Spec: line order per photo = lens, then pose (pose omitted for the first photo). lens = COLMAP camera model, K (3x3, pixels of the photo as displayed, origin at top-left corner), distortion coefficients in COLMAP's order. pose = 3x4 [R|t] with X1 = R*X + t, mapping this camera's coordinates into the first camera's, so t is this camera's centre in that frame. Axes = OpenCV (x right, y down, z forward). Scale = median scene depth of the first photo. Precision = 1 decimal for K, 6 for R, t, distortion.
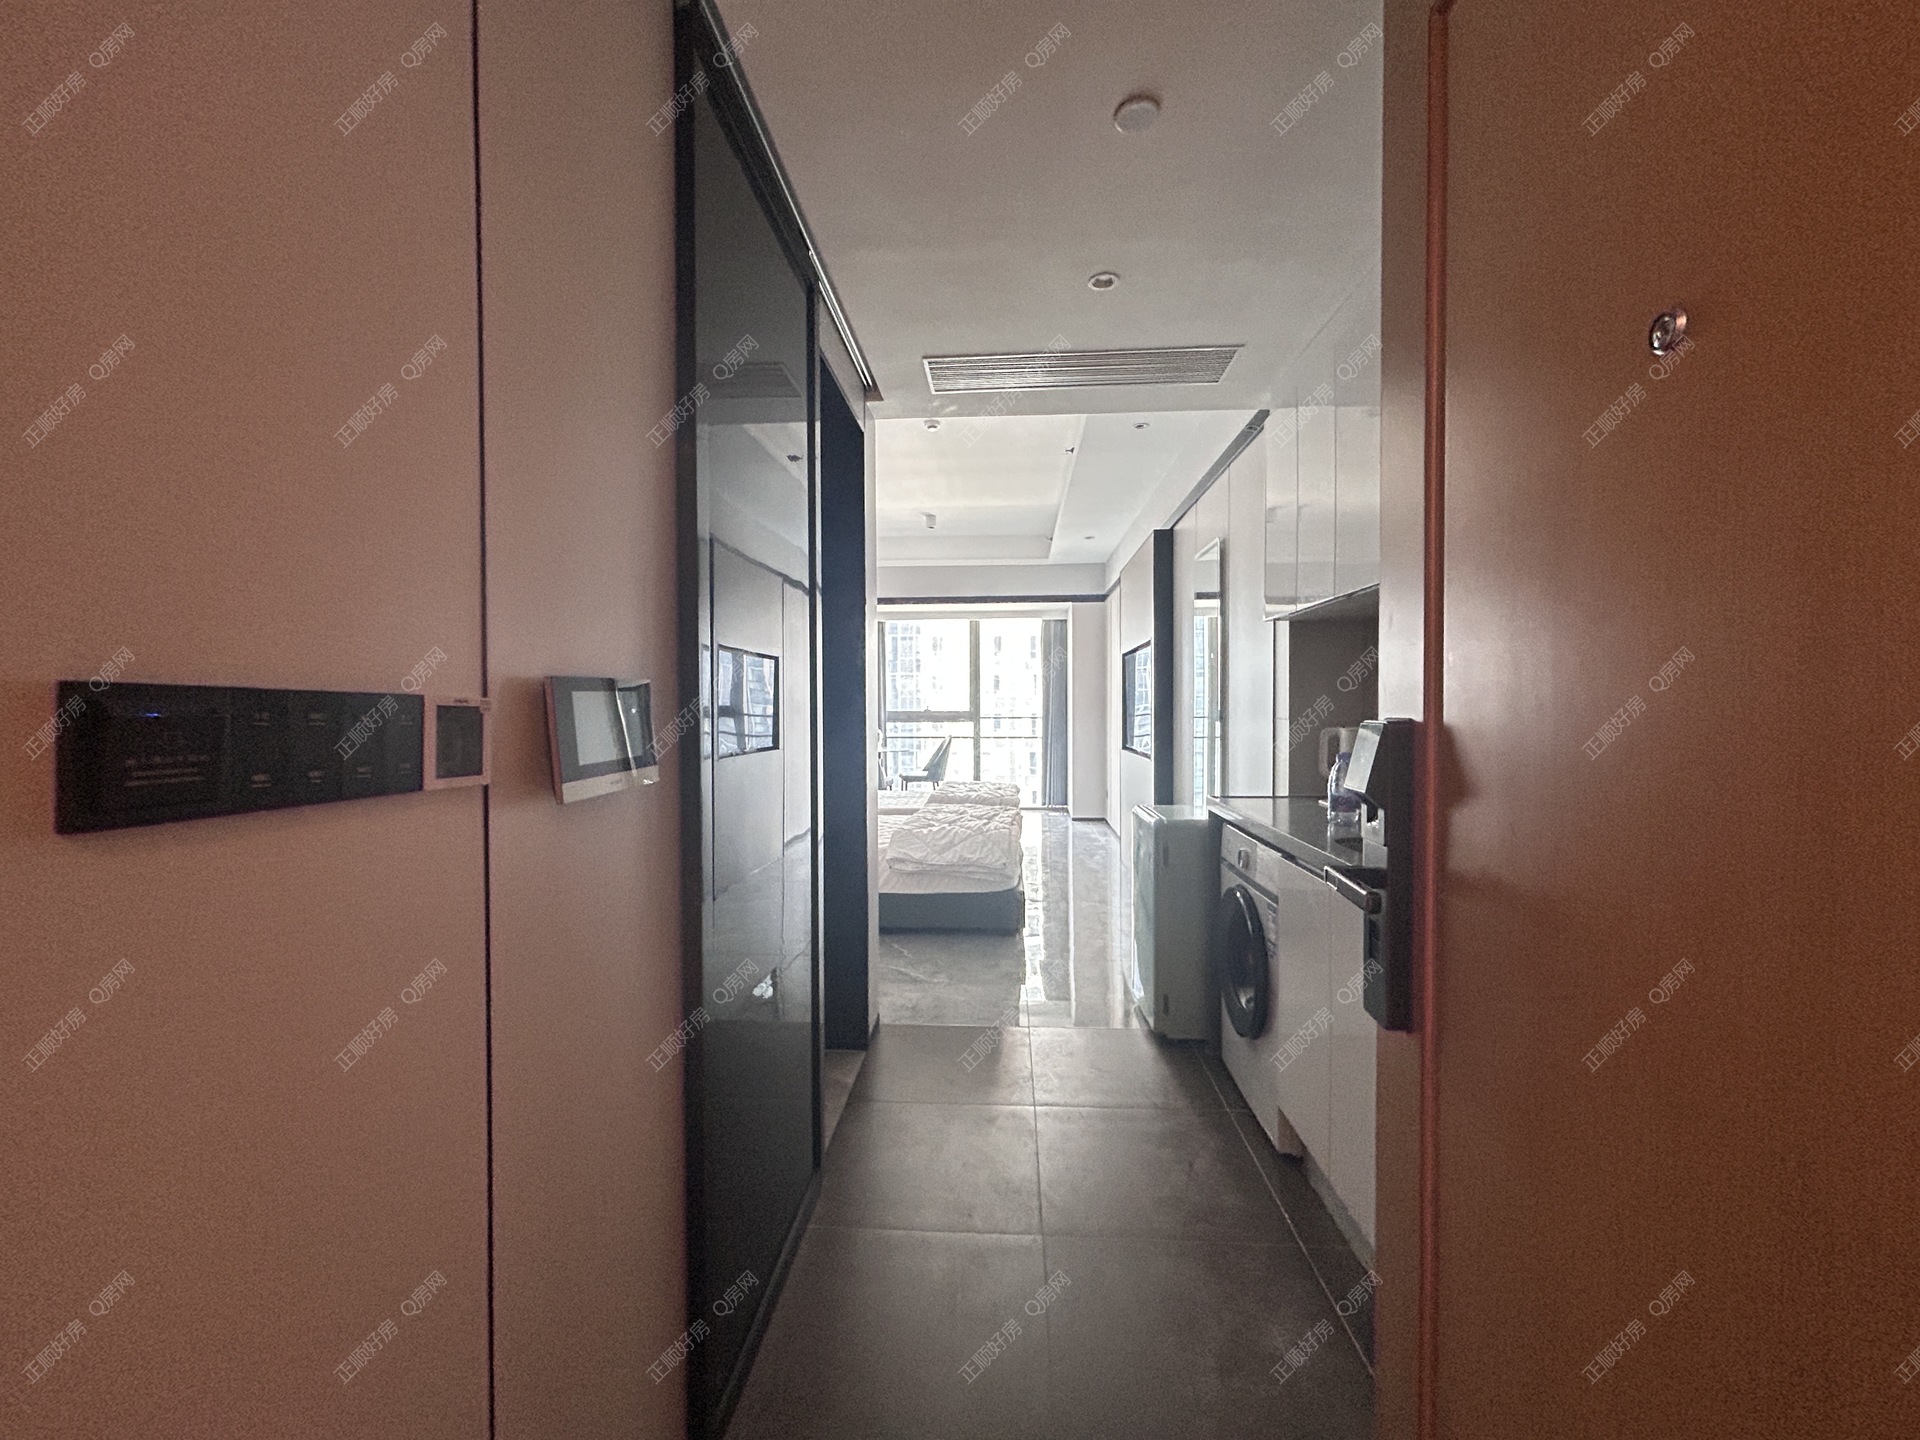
lens RADIAL K [[774.2, 0, 960.0], [0, 774.2, 720.0], [0, 0, 1]] dist [-0.003720, -0.000202]
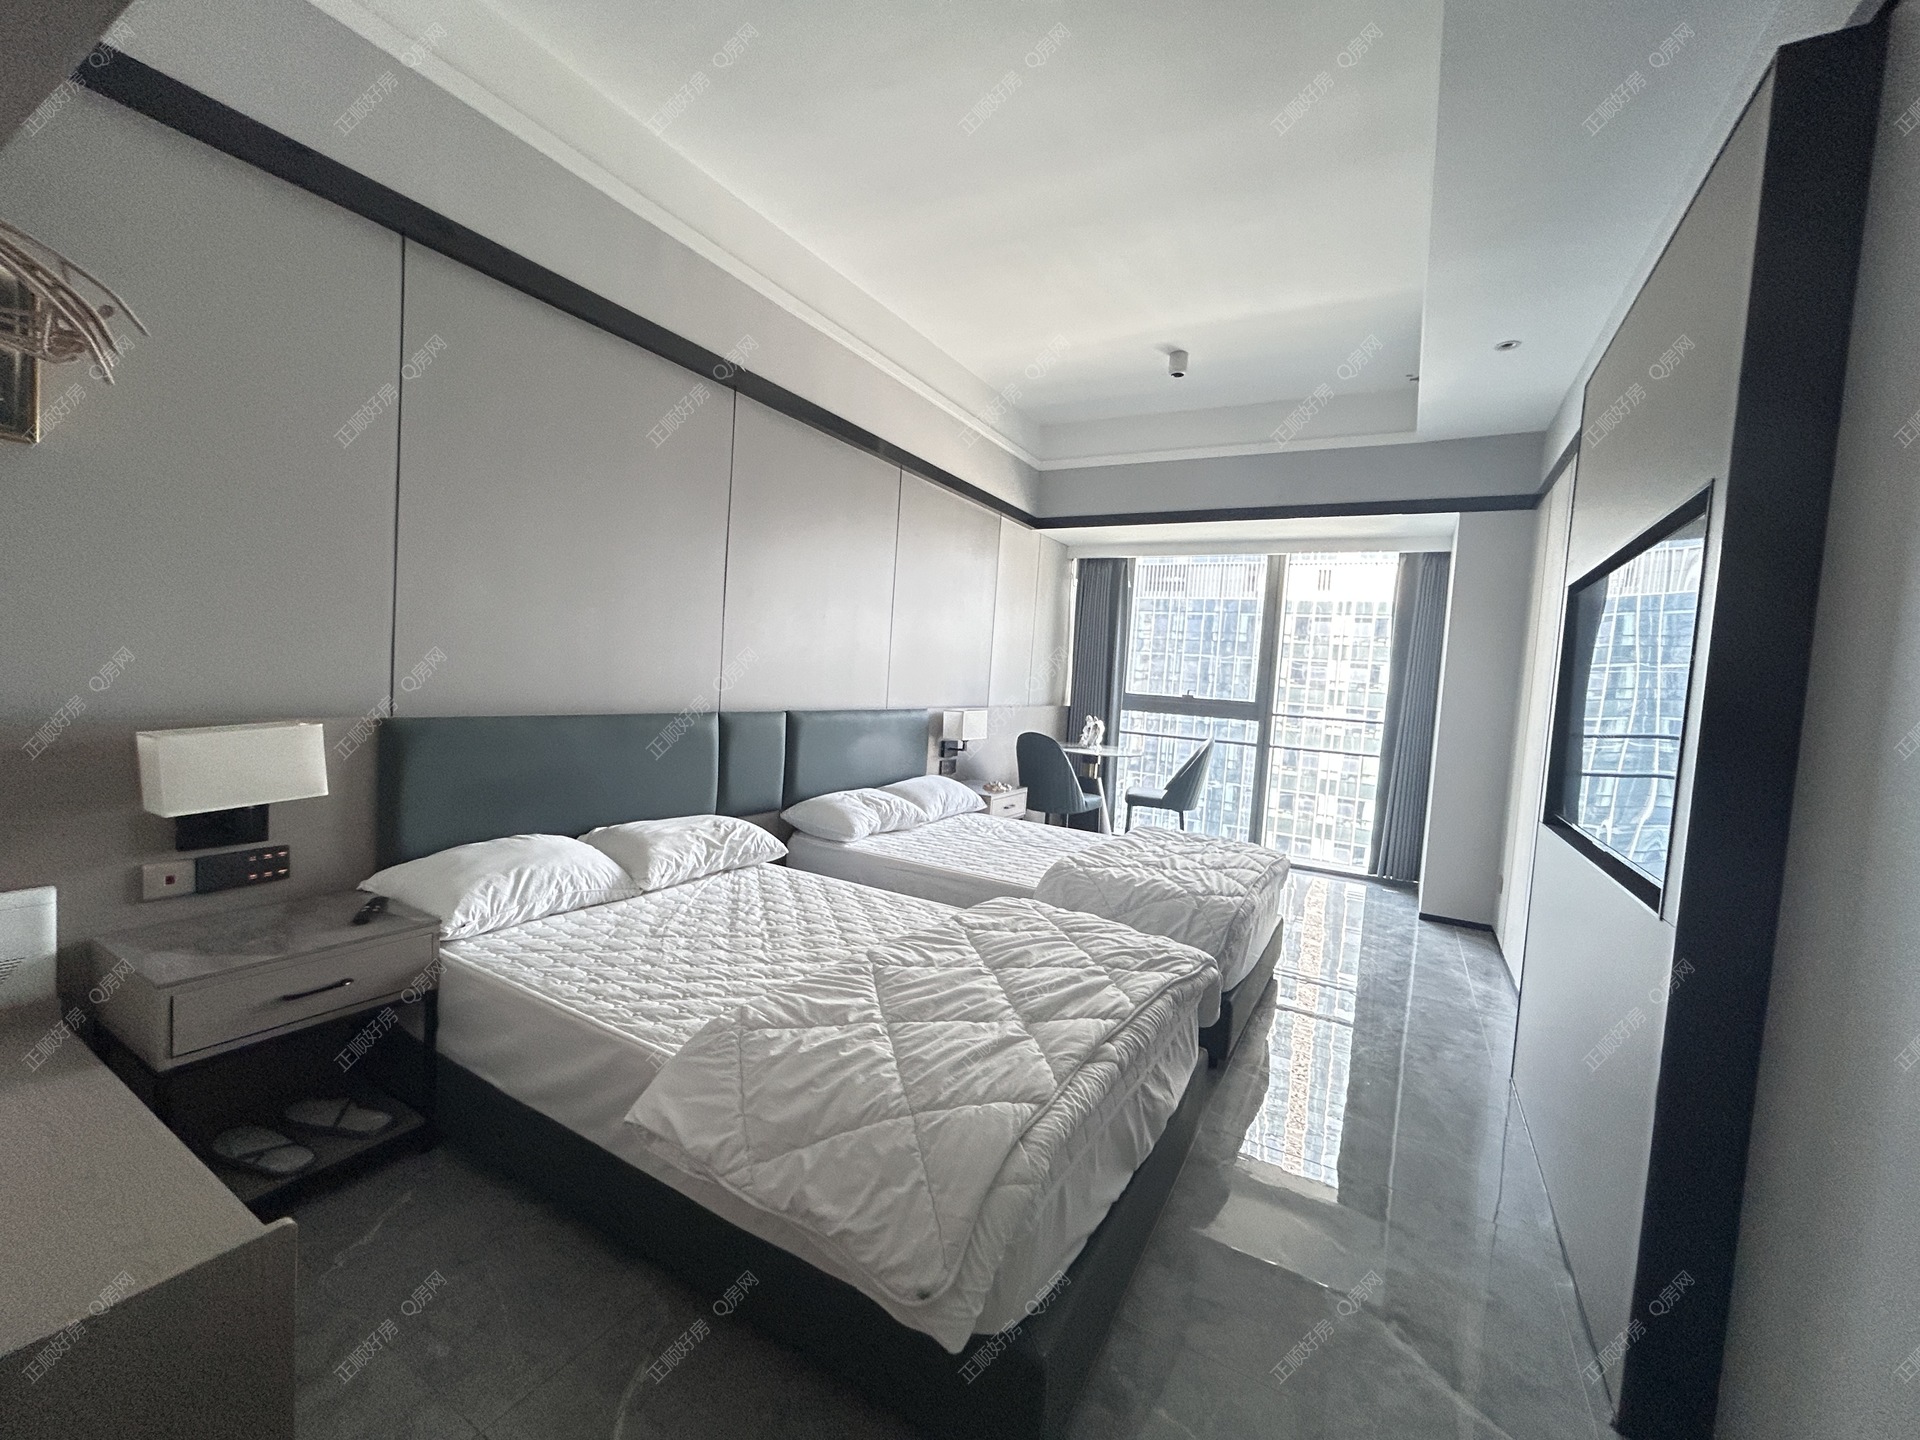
lens RADIAL K [[774.2, 0, 960.0], [0, 774.2, 720.0], [0, 0, 1]] dist [-0.003720, -0.000202]
pose [[0.896896, 0.086703, -0.433659, 0.090325], [-0.075309, 0.996214, 0.043421, -0.008417], [0.435782, -0.006286, 0.900030, 0.428964]]
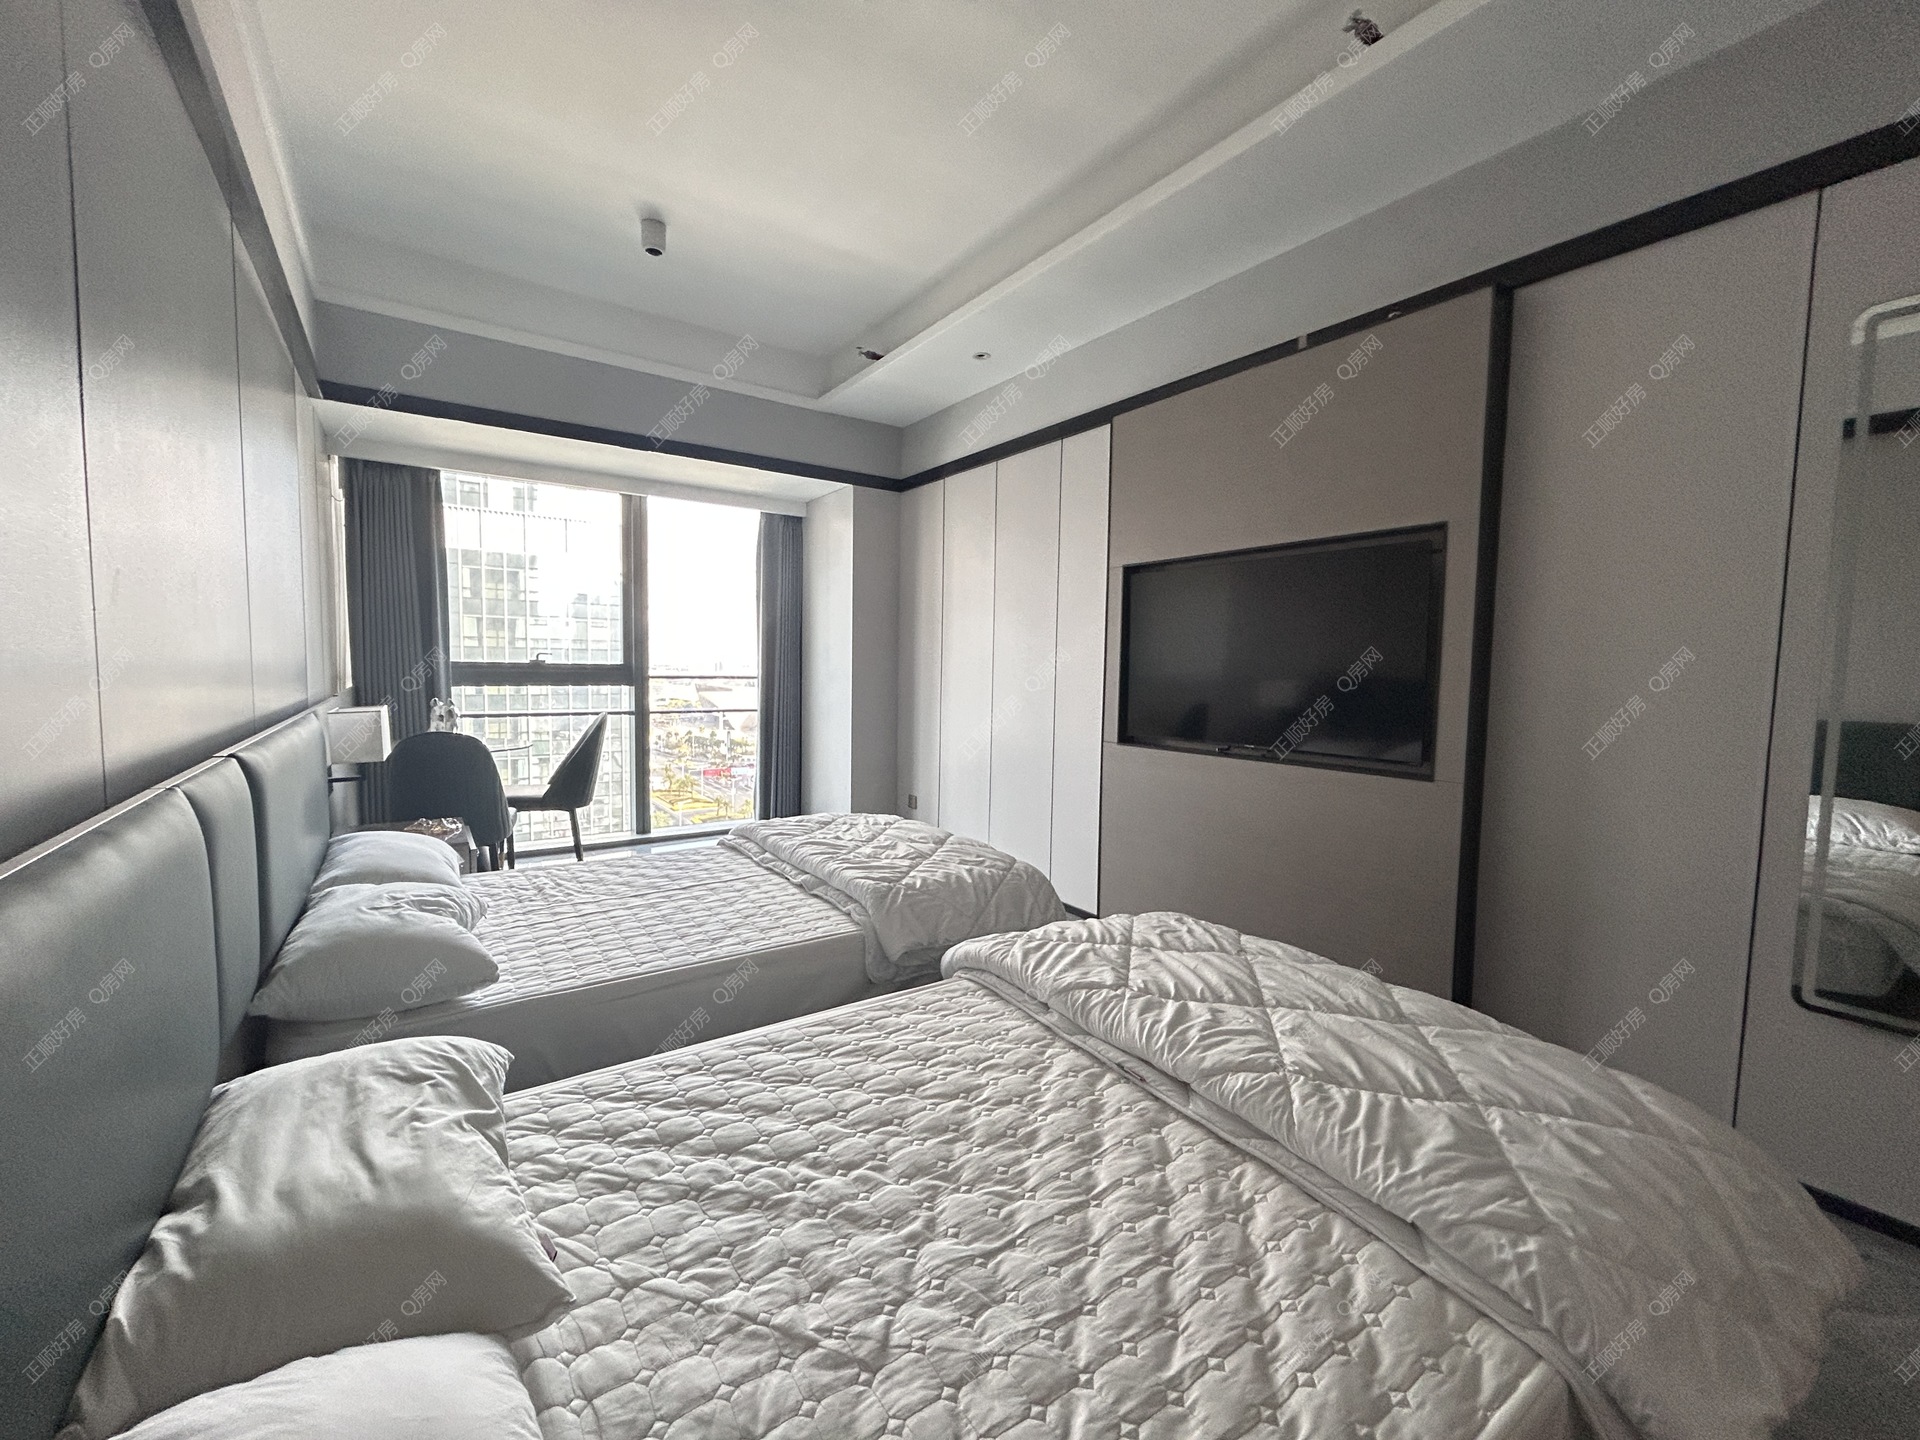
lens RADIAL K [[774.2, 0, 960.0], [0, 774.2, 720.0], [0, 0, 1]] dist [-0.003720, -0.000202]
pose [[0.777923, -0.024248, 0.627892, -0.186296], [-0.011734, 0.998520, 0.053099, -0.005360], [-0.628250, -0.048675, 0.776487, 0.548368]]
